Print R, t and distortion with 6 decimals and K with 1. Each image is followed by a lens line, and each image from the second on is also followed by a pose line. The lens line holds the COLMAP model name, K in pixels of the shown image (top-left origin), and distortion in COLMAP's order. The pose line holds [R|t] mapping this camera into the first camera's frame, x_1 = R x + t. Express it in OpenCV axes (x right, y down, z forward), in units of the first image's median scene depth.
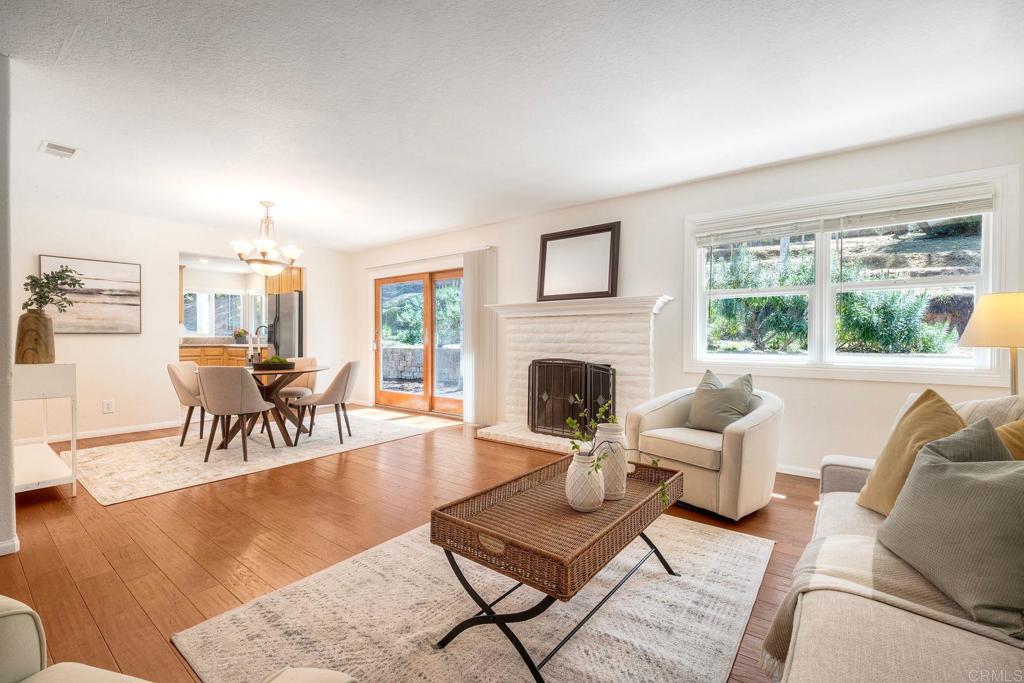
lens RADIAL K [[426.7, 0, 508.4], [0, 426.7, 342.4], [0, 0, 1]] dist [0.000941, -0.007210]
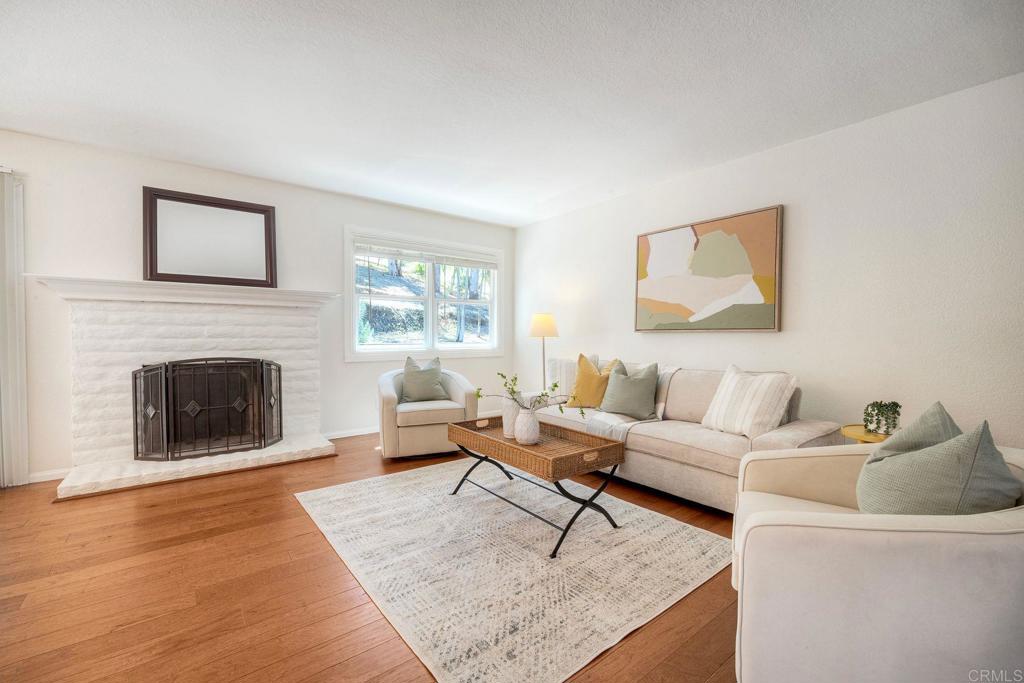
lens RADIAL K [[426.7, 0, 508.4], [0, 426.7, 342.4], [0, 0, 1]] dist [0.000941, -0.007210]
pose [[0.257677, -0.021002, 0.966003, -0.507446], [0.010493, 0.999766, 0.018937, 0.000333], [-0.966174, 0.005257, 0.257837, 0.262798]]
